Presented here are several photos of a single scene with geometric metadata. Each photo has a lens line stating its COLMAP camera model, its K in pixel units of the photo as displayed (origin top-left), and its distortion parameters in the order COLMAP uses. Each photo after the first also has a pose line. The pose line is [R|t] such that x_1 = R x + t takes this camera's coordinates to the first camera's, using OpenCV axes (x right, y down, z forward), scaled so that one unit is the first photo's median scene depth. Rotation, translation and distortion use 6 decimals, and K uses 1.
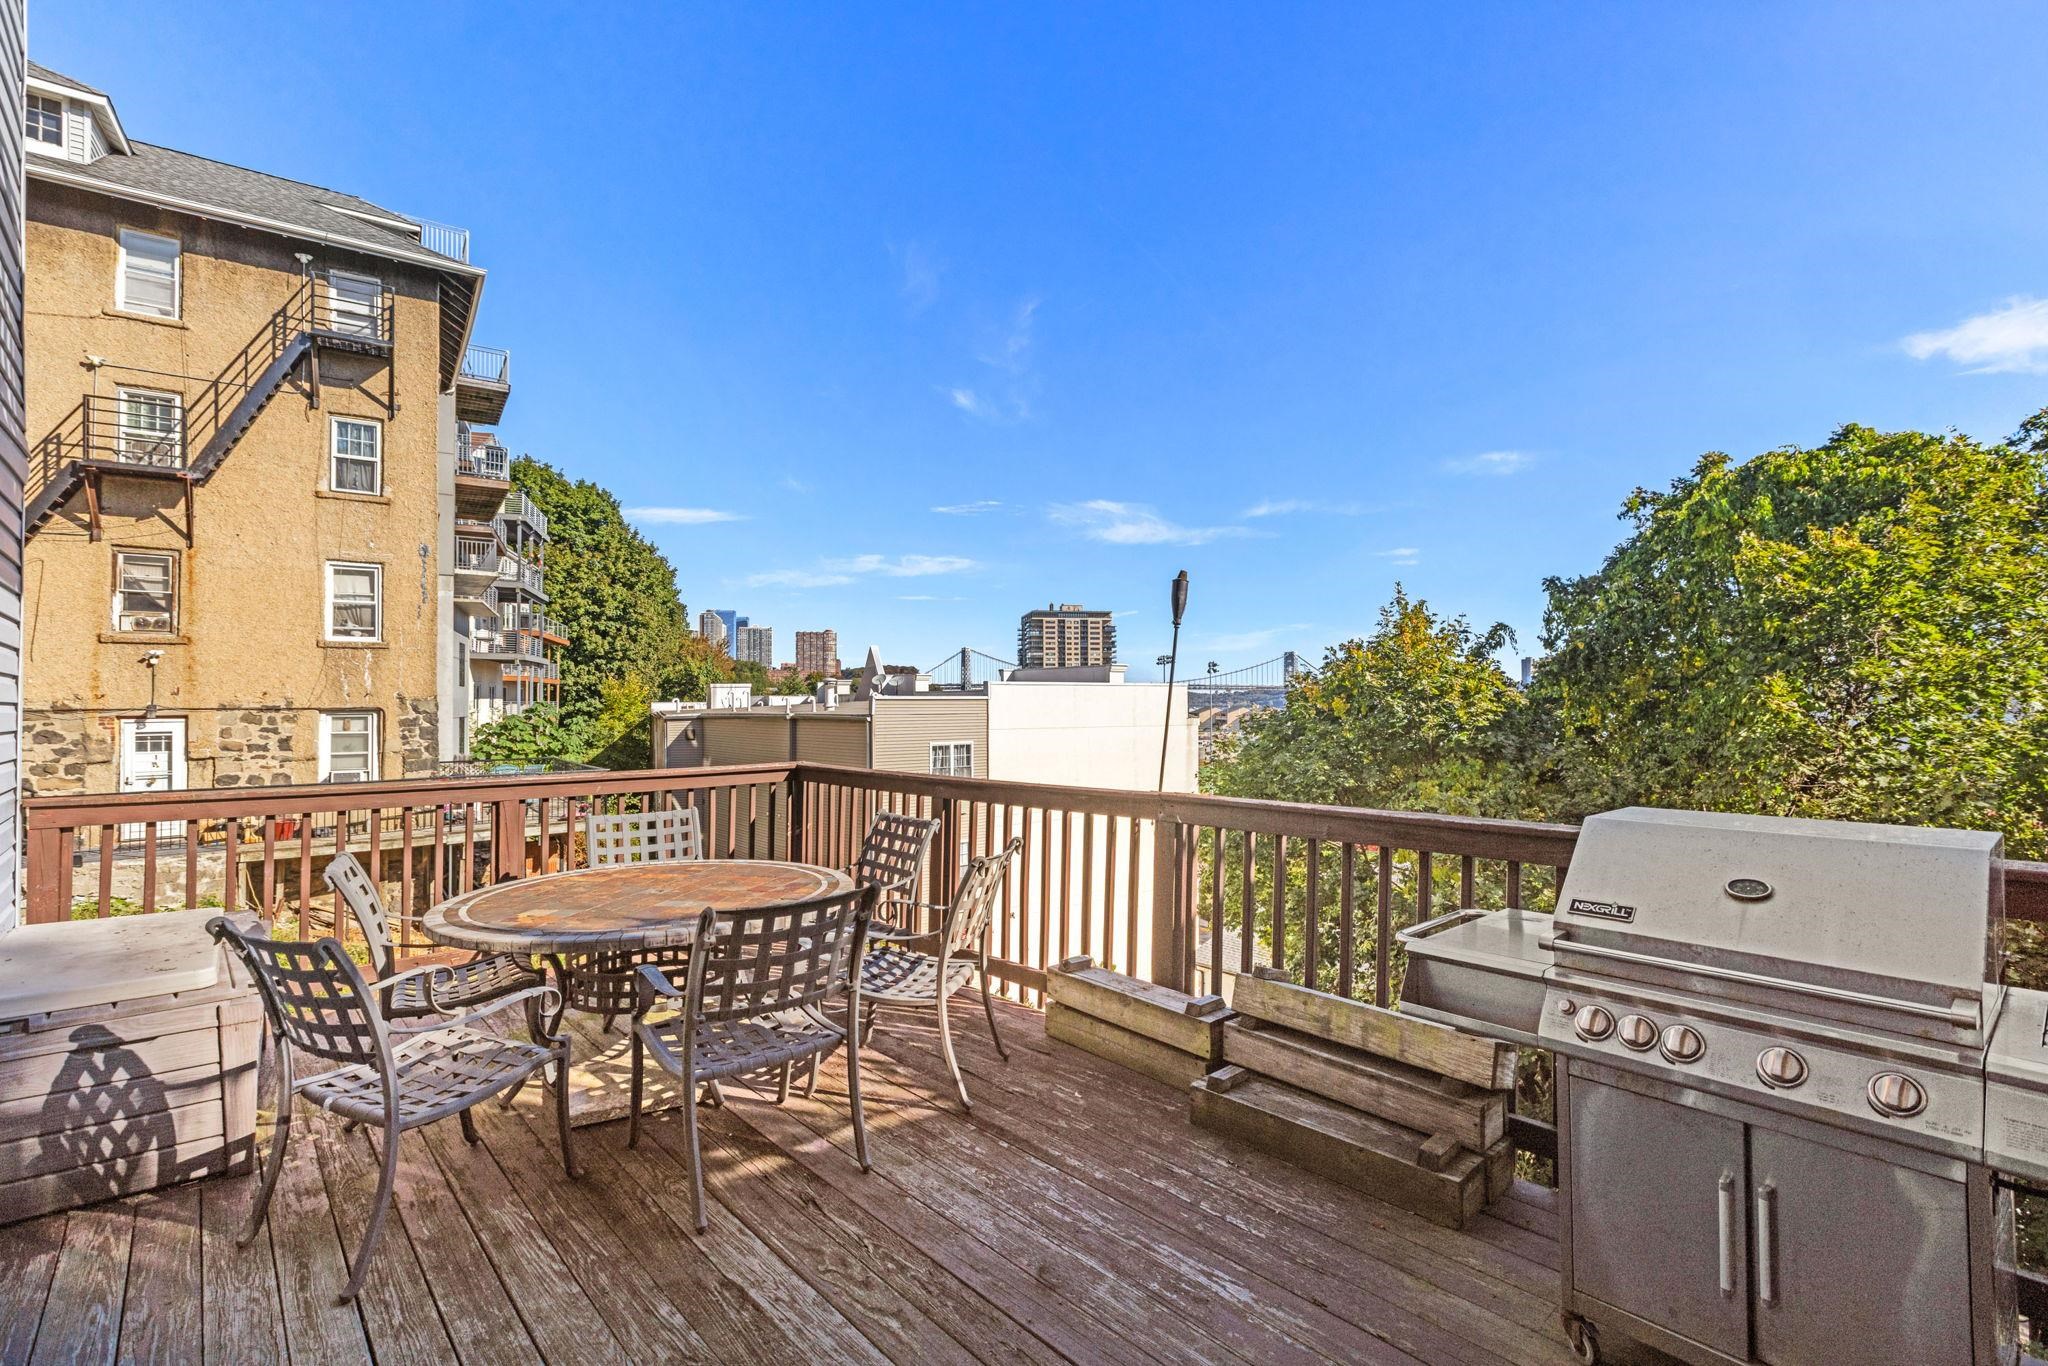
lens RADIAL K [[905.2, 0, 1024.0], [0, 905.2, 683.0], [0, 0, 1]] dist [0.000046, -0.000703]
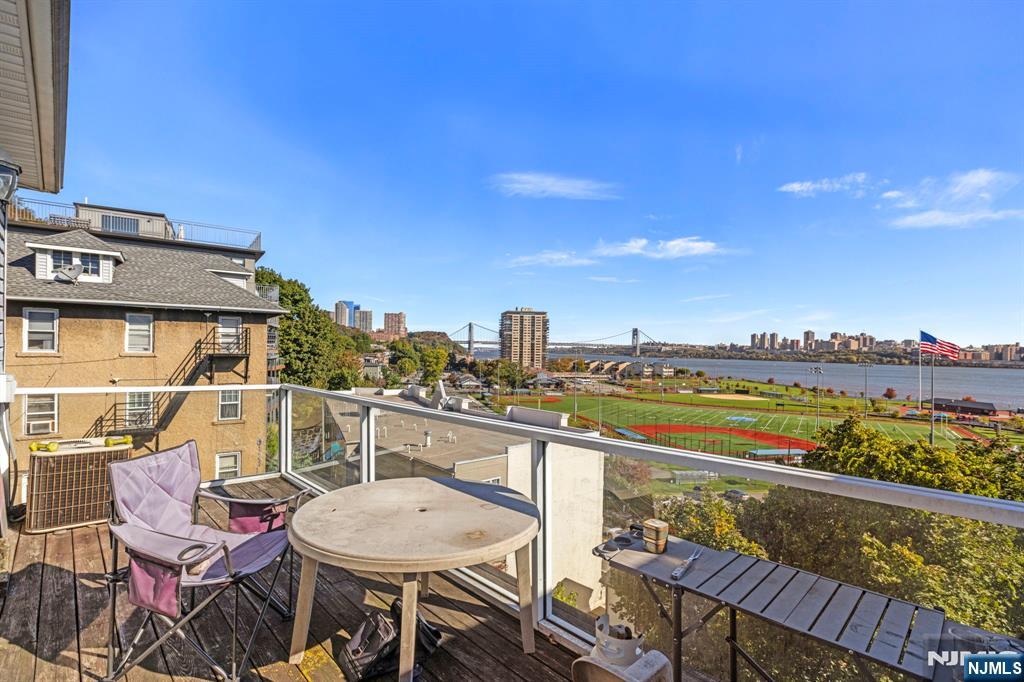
lens RADIAL K [[459.7, 0, 511.6], [0, 459.7, 352.7], [0, 0, 1]] dist [-0.003040, 0.000449]
pose [[0.999514, 0.021054, 0.022992, -0.101048], [-0.021501, 0.999581, 0.019389, -0.403565], [-0.022574, -0.019874, 0.999548, -0.095243]]
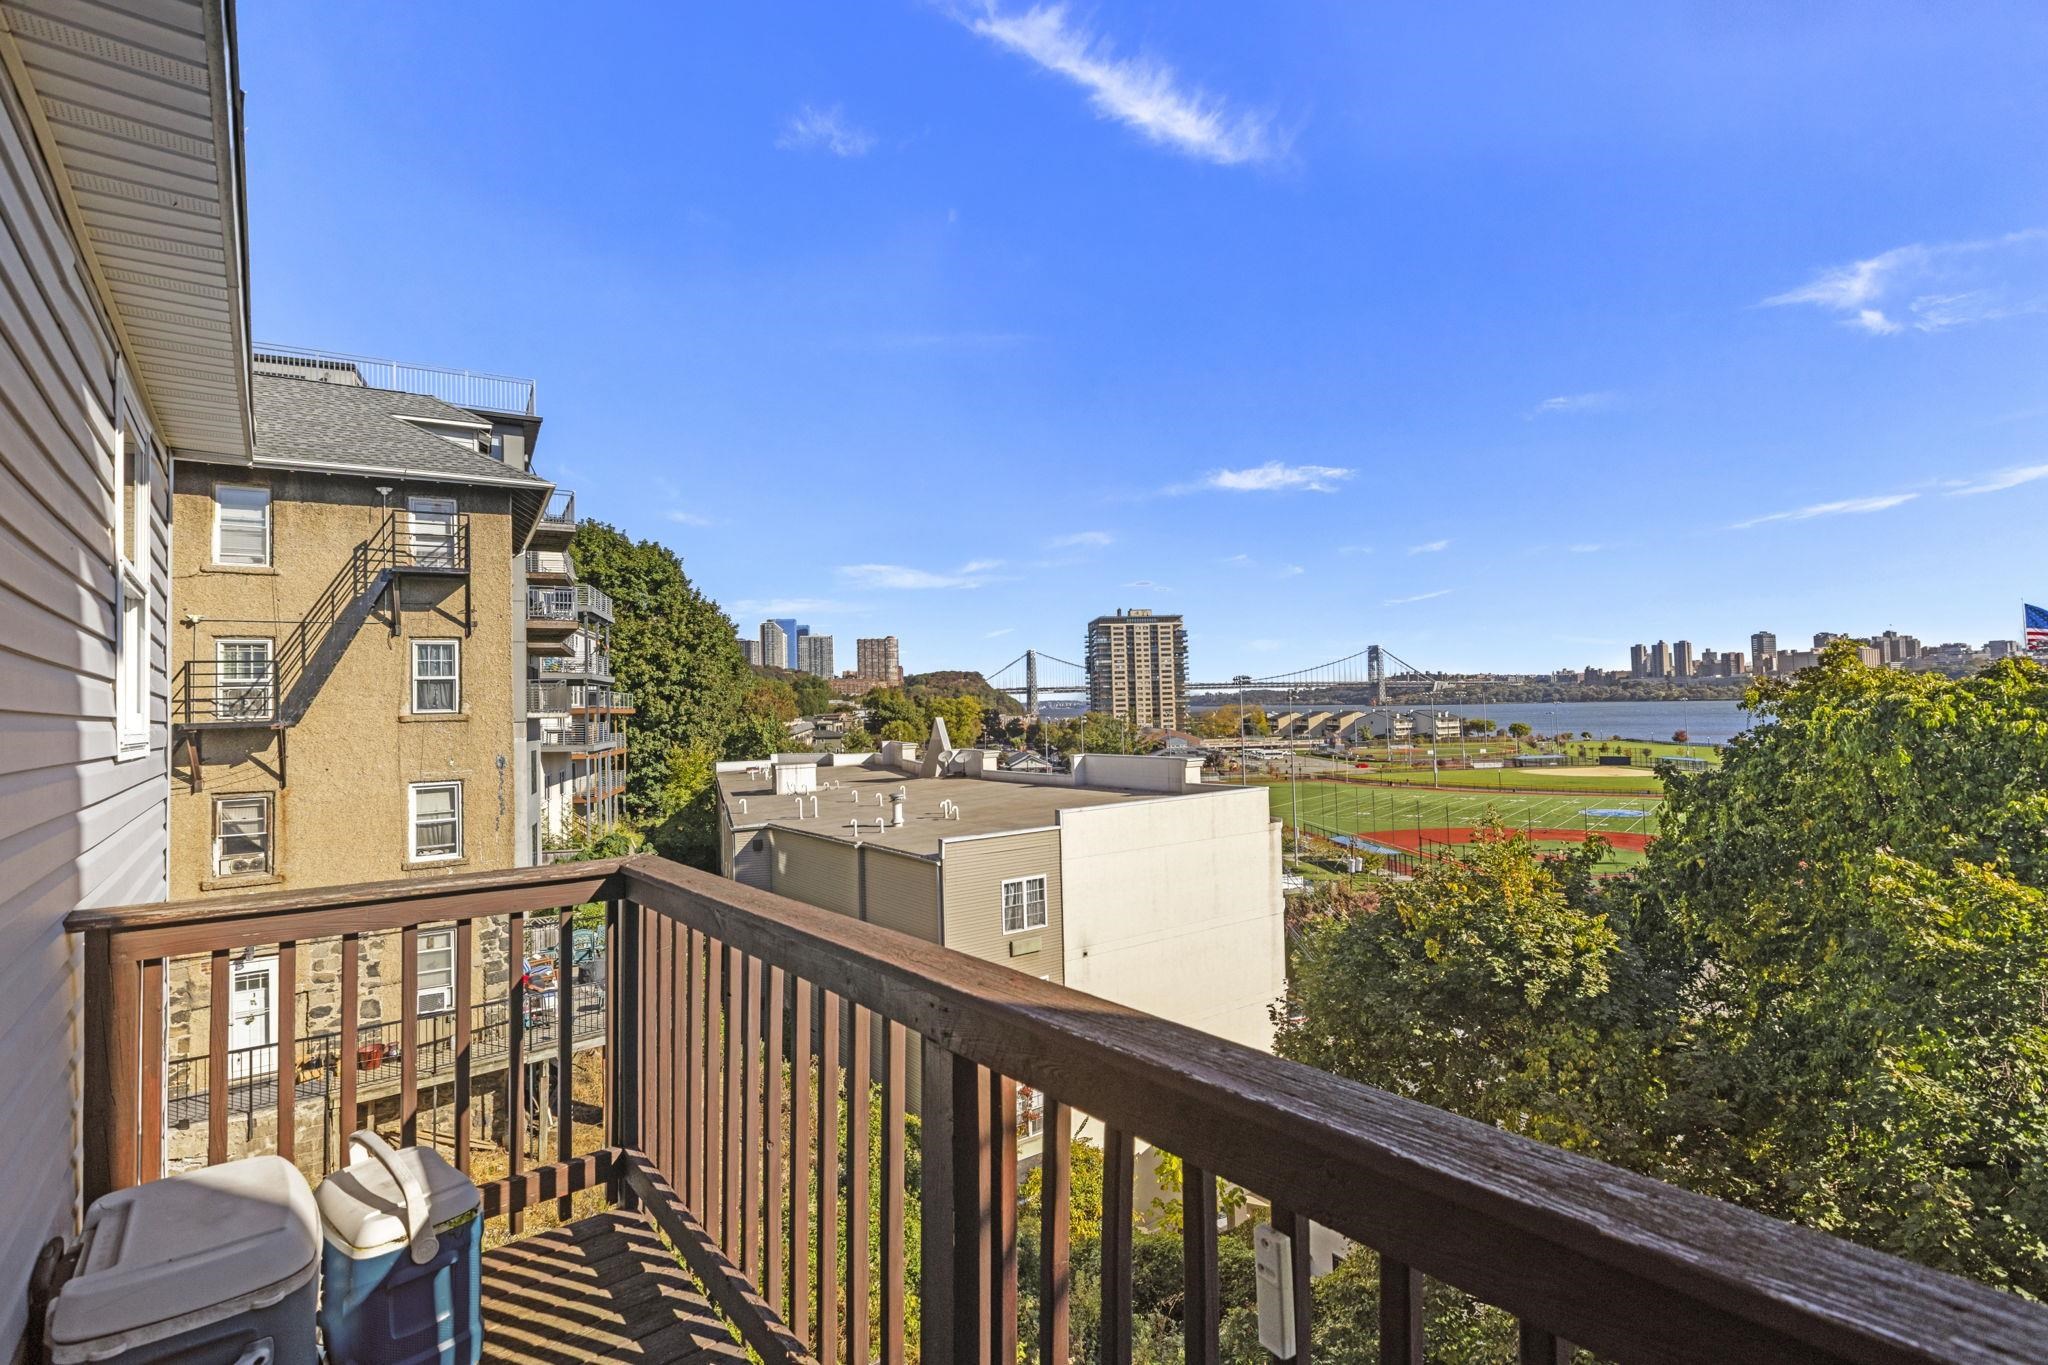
lens RADIAL K [[940.6, 0, 1030.5], [0, 940.6, 676.0], [0, 0, 1]] dist [0.000548, -0.000362]
pose [[0.997593, -0.023869, -0.065096, -0.003530], [0.022984, 0.999633, -0.014316, -0.221177], [0.065414, 0.012785, 0.997776, -0.009516]]
